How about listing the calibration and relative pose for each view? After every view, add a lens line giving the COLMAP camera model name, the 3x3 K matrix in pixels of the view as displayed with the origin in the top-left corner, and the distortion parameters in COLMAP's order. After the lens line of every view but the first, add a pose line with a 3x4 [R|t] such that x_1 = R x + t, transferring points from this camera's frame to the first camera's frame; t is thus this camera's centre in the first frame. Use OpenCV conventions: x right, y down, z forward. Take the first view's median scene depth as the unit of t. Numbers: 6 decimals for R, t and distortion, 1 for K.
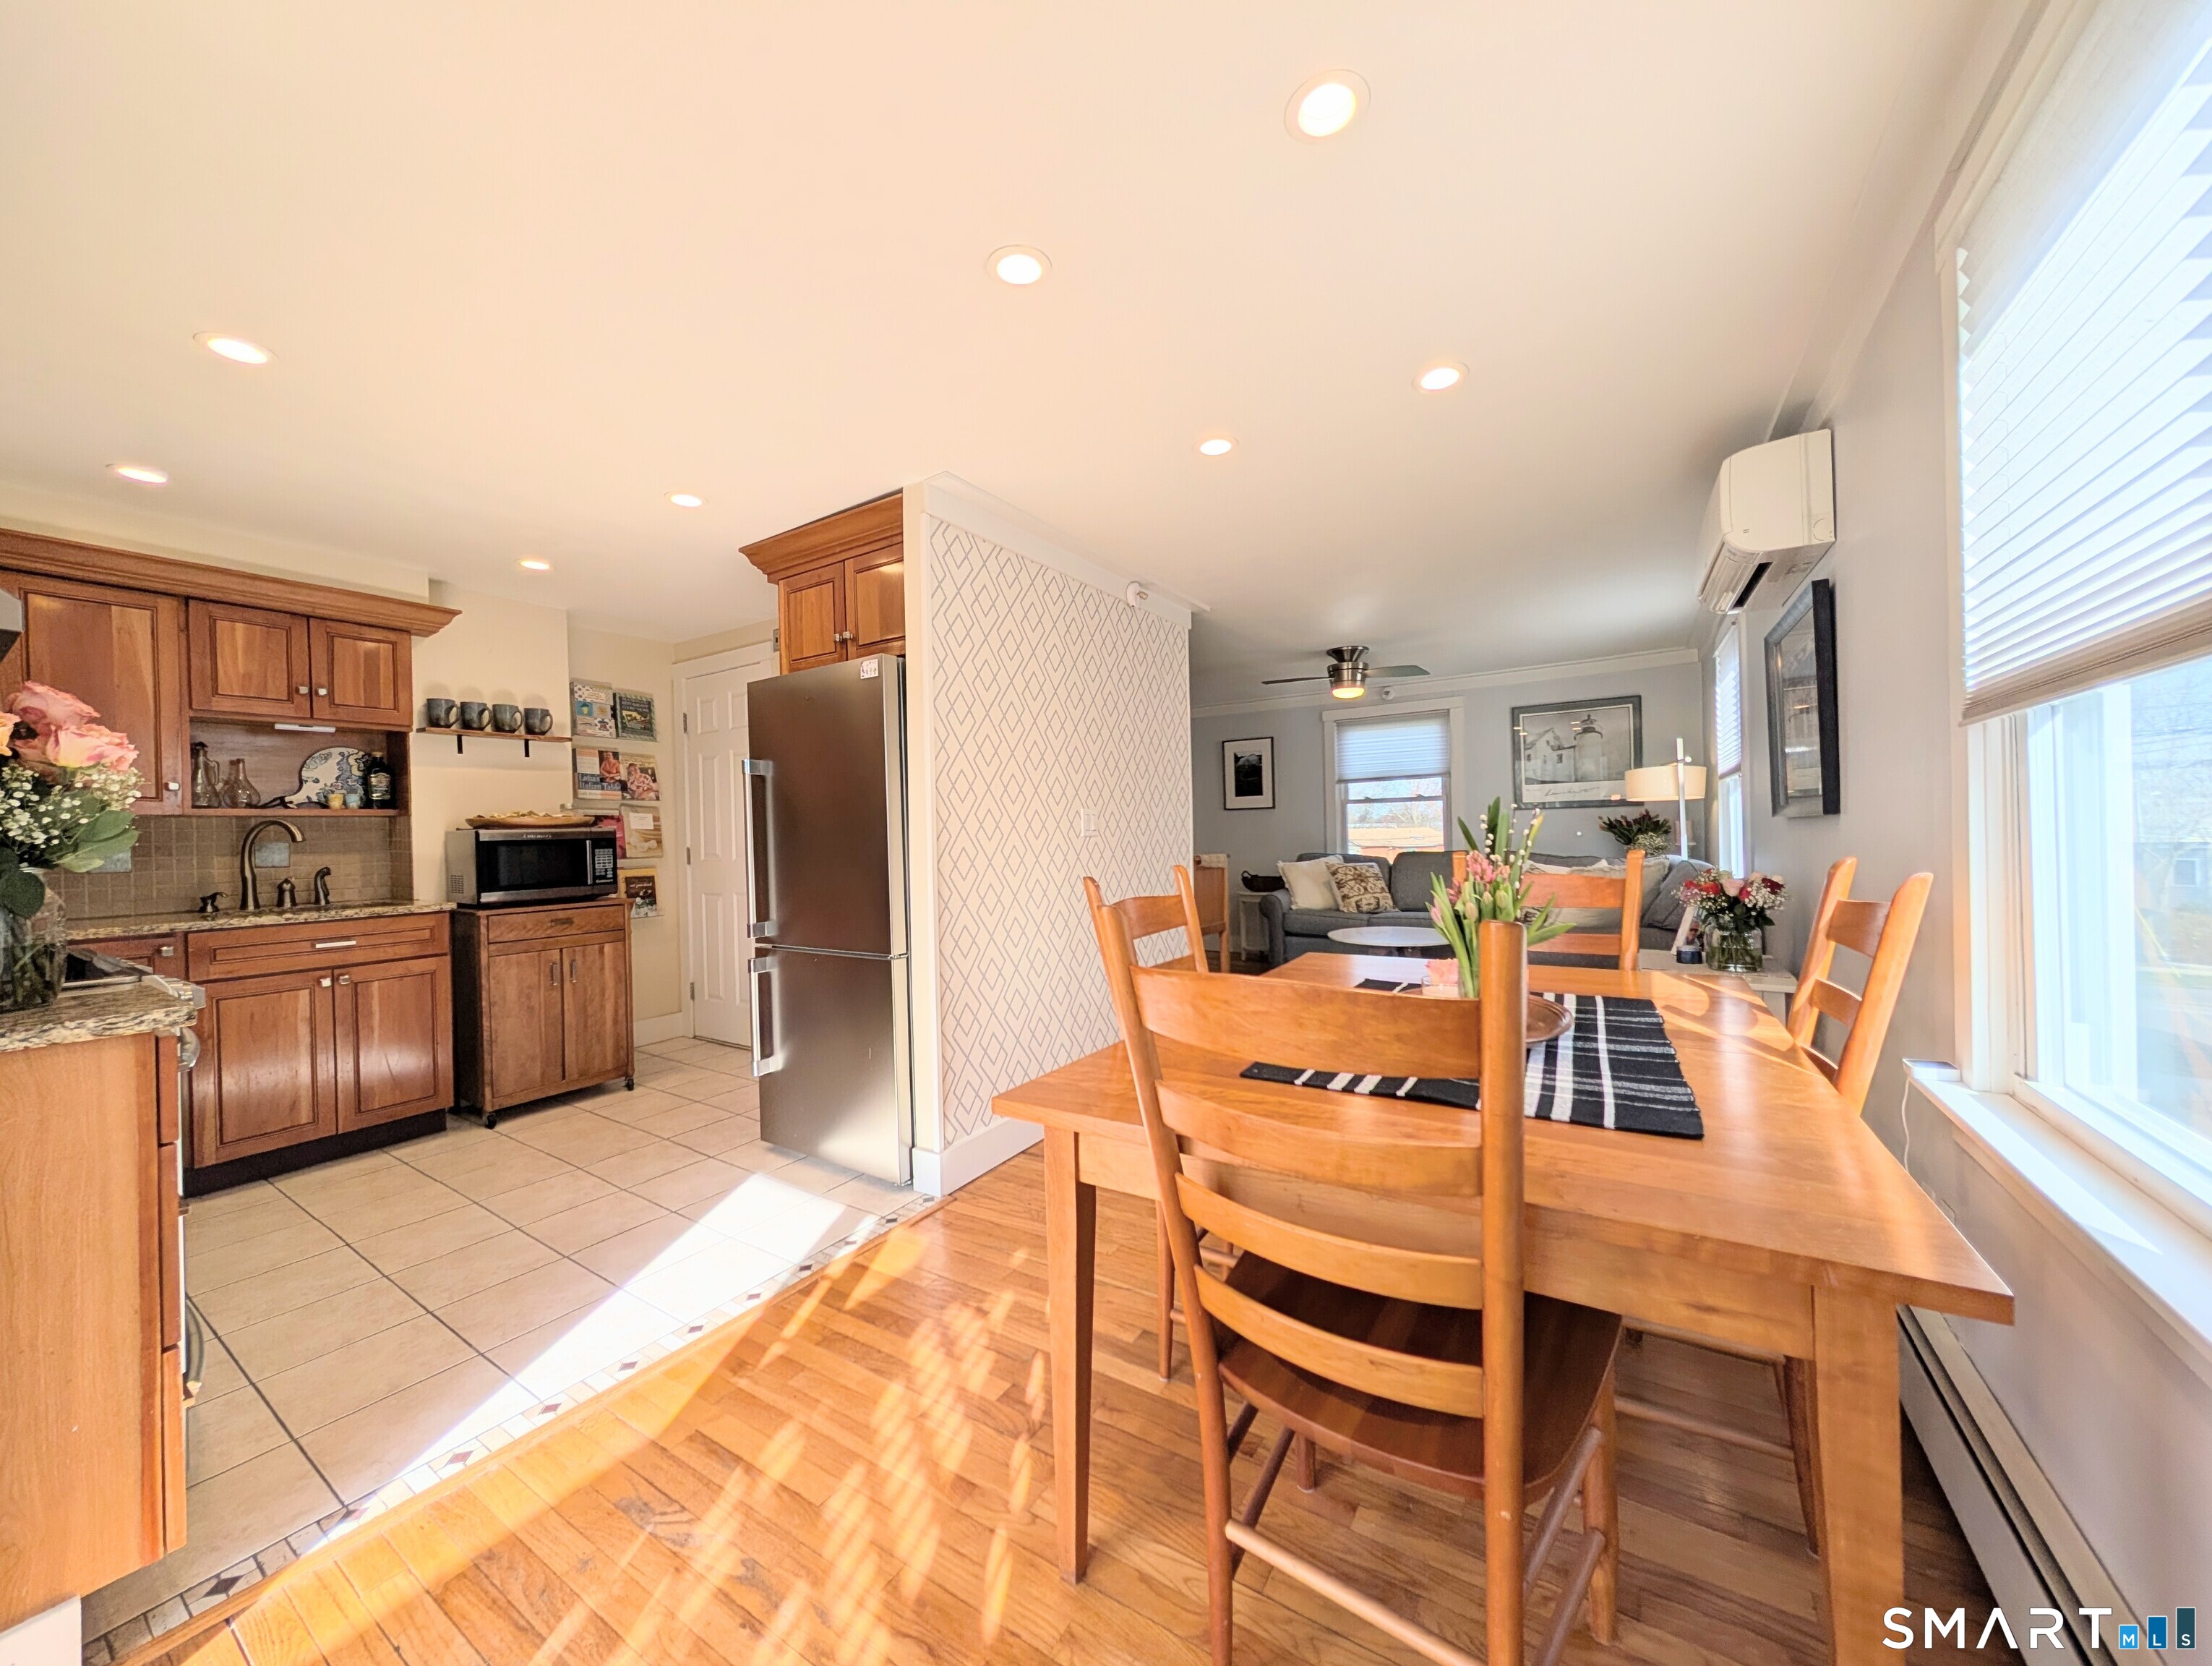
lens RADIAL K [[802.7, 0, 1106.5], [0, 802.7, 835.0], [0, 0, 1]] dist [0.000003, 0.000217]
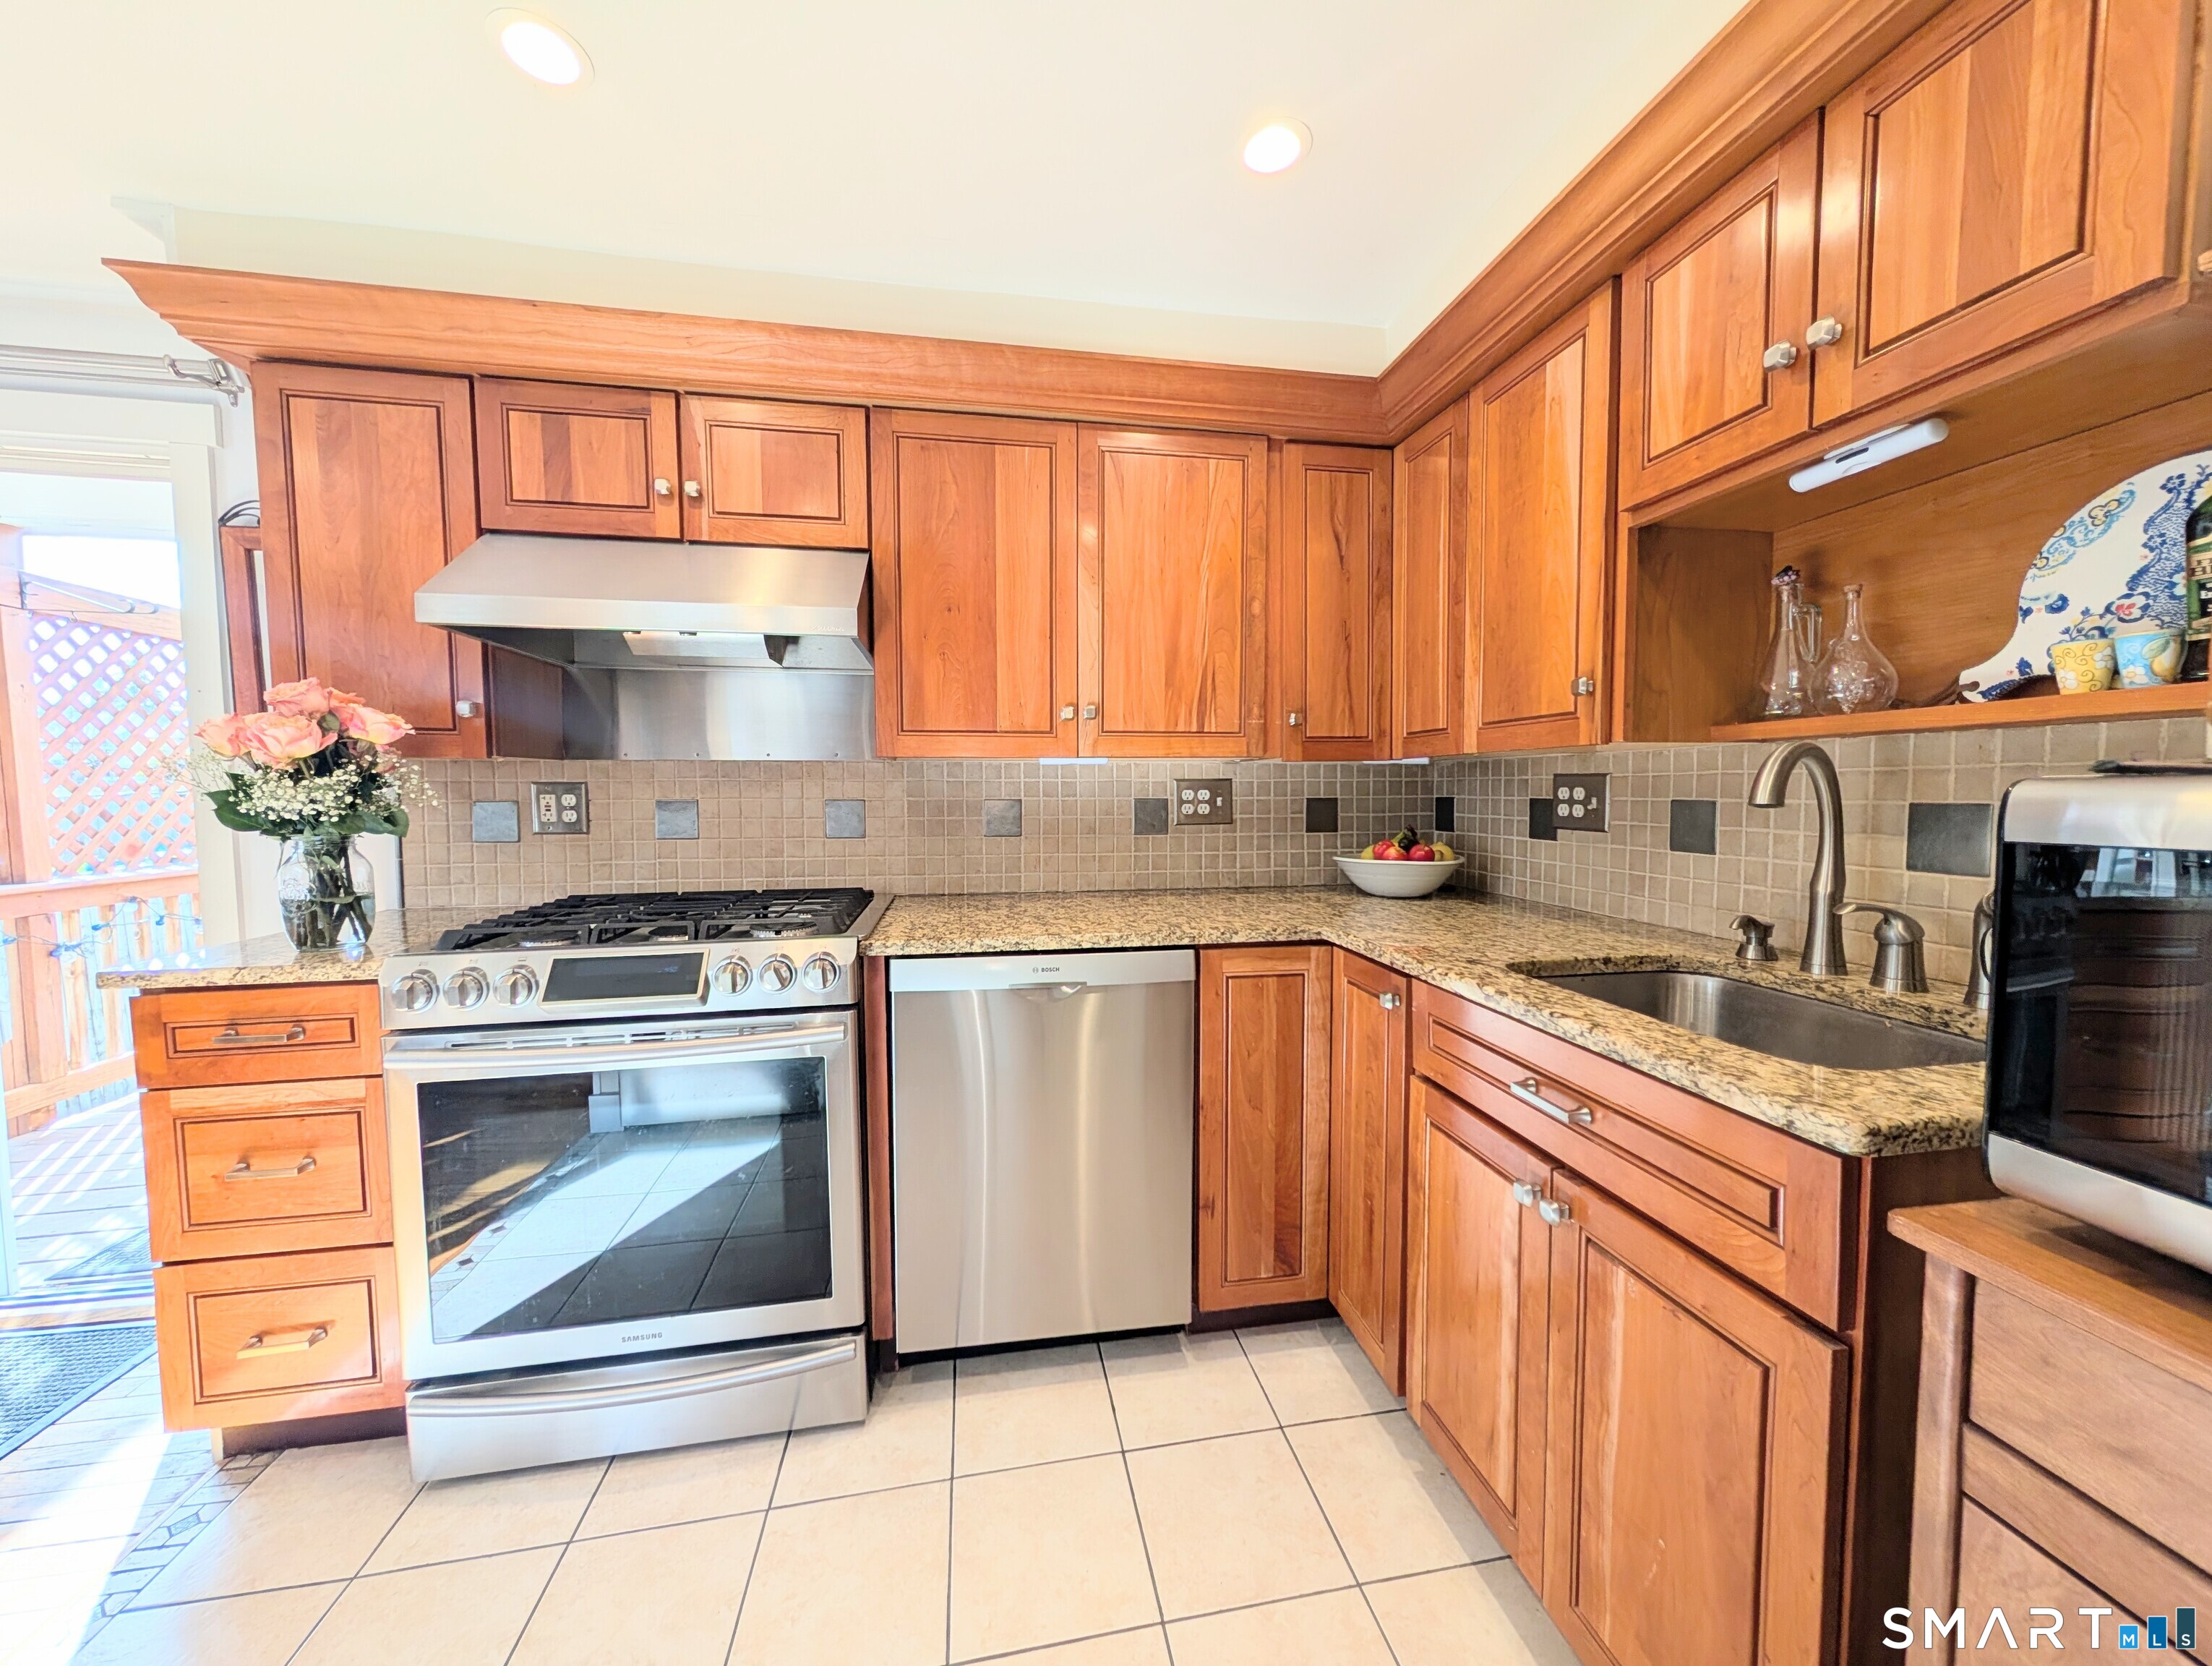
lens RADIAL K [[802.7, 0, 1106.5], [0, 802.7, 835.0], [0, 0, 1]] dist [0.000003, 0.000217]
pose [[-0.731325, 0.067426, -0.678688, -0.515261], [0.024120, 0.997036, 0.073062, -0.011799], [0.681603, 0.037062, -0.730783, 0.985392]]
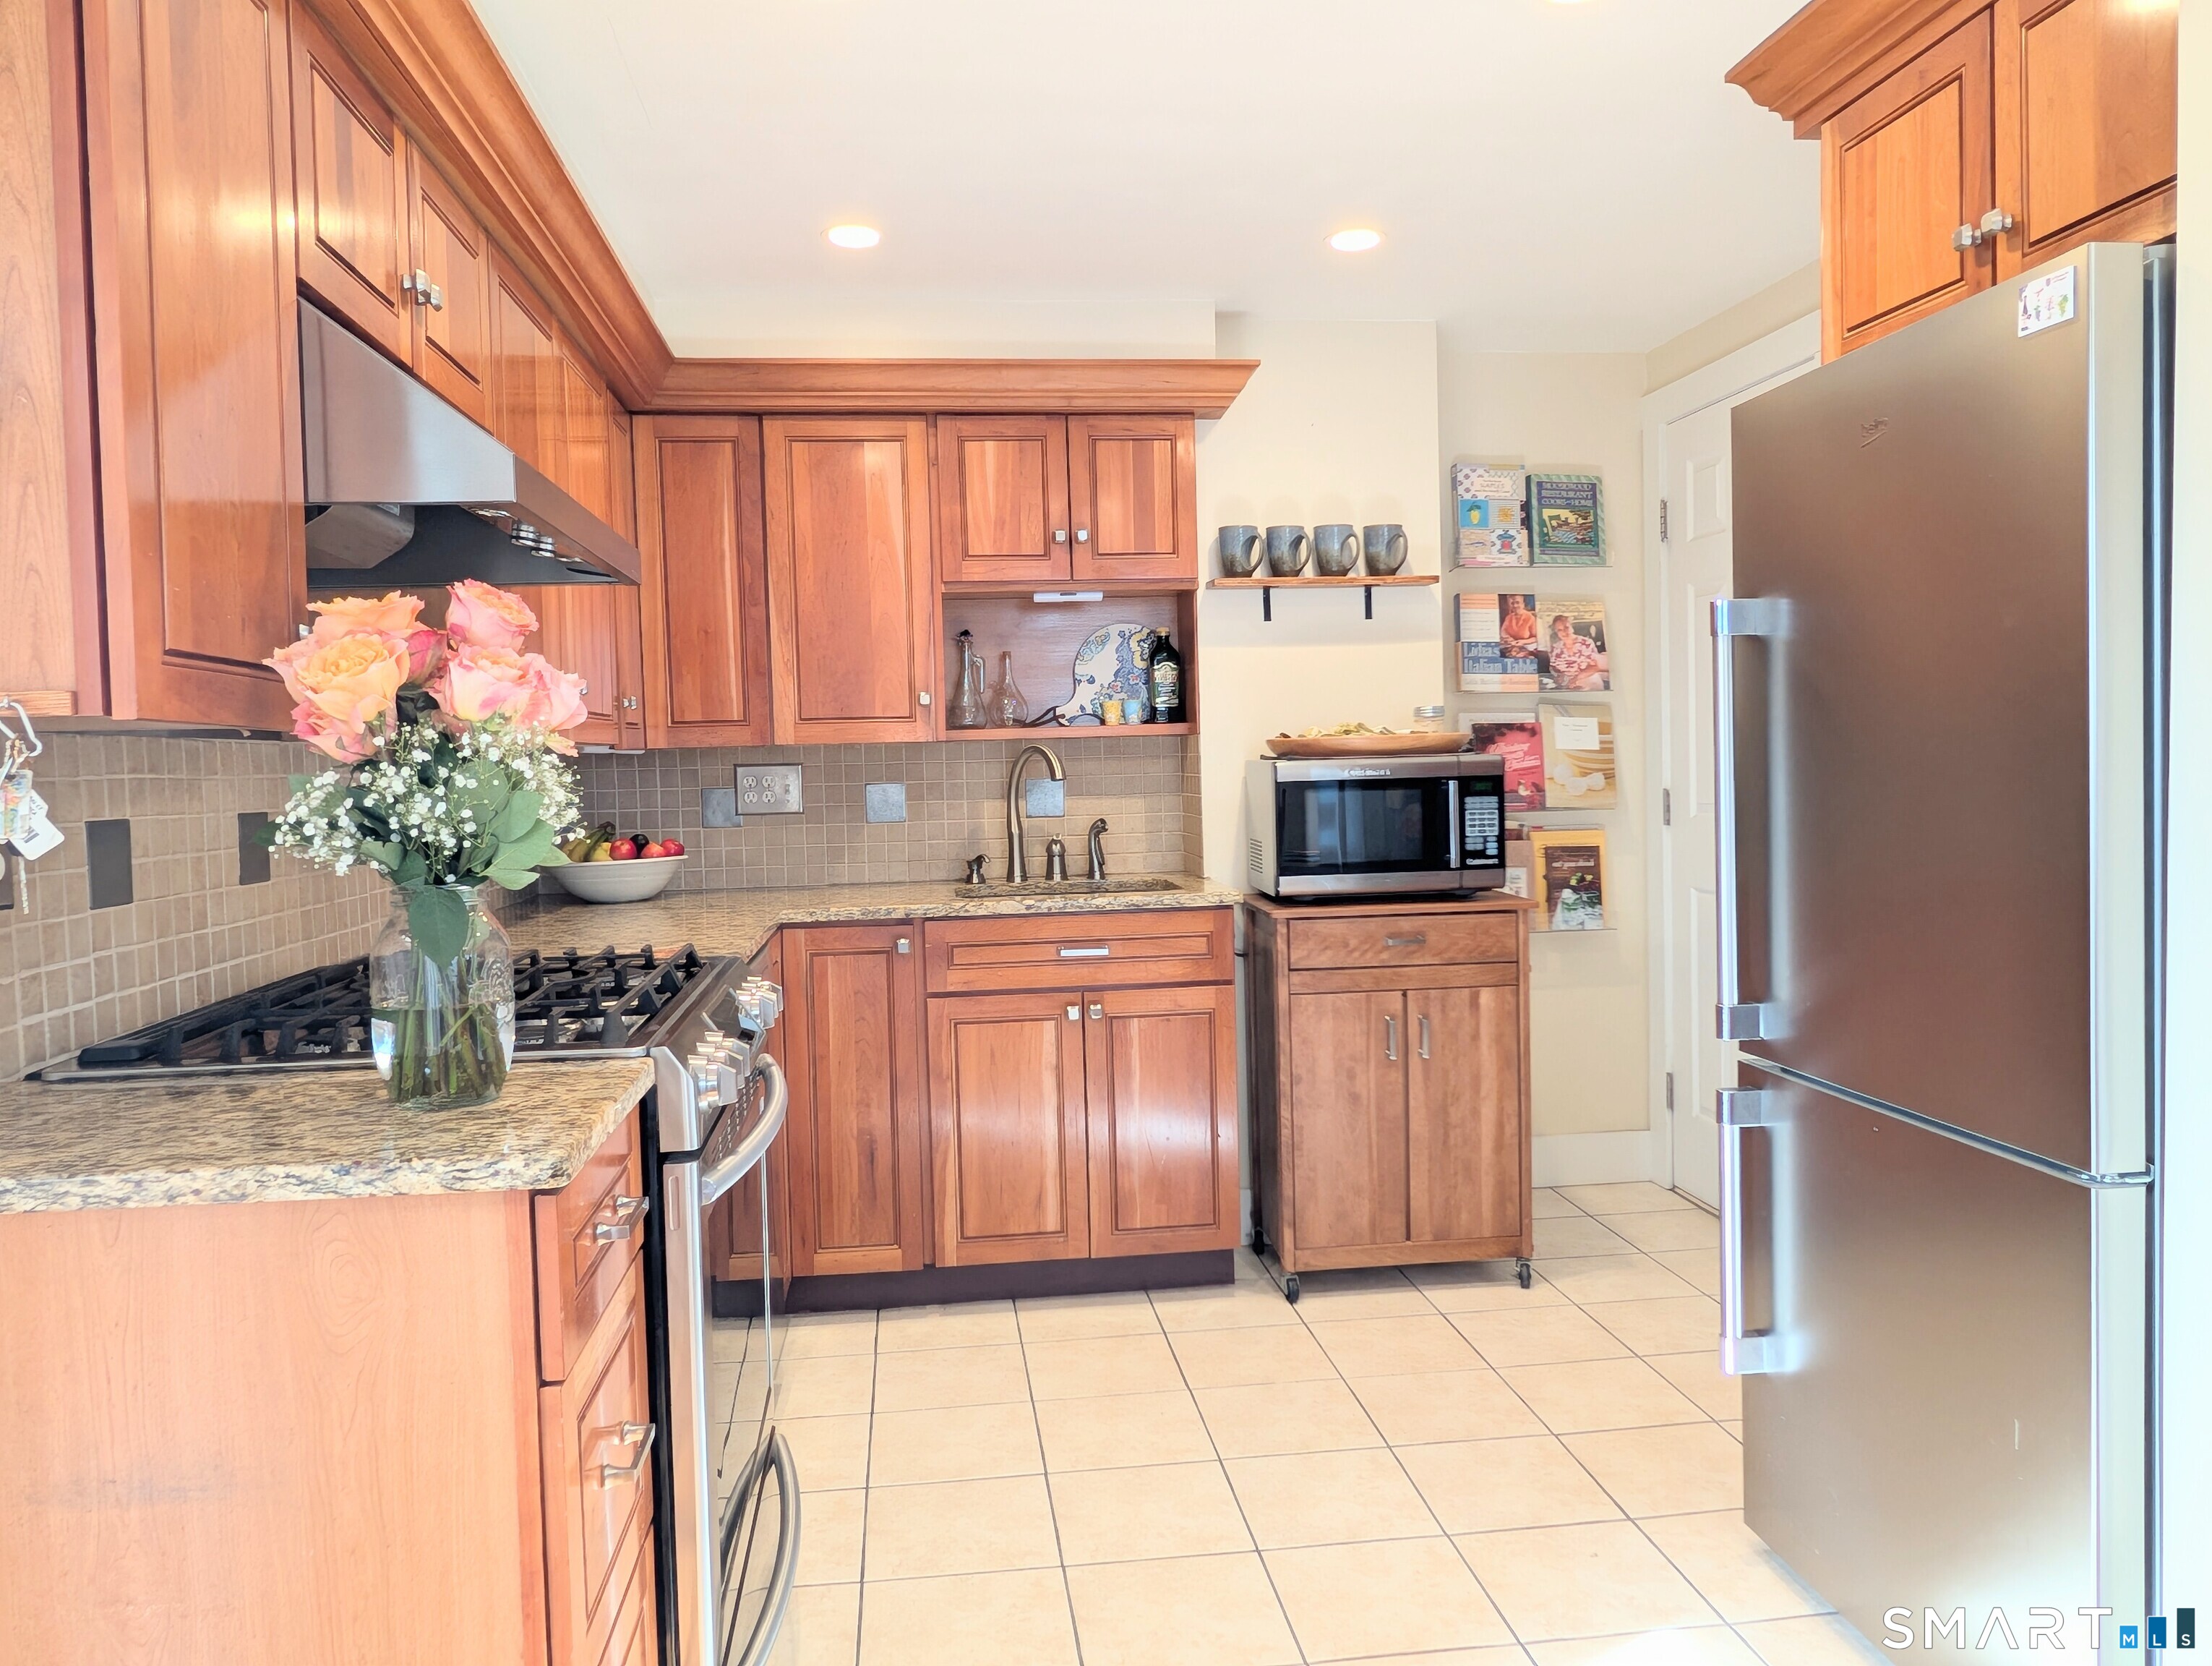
lens RADIAL K [[1579.8, 0, 1109.0], [0, 1579.8, 837.4], [0, 0, 1]] dist [-0.003946, -0.003260]
pose [[0.639509, 0.045313, -0.767447, -0.027986], [0.007783, 0.997829, 0.065401, -0.025823], [0.768744, -0.047798, 0.637767, 0.222363]]
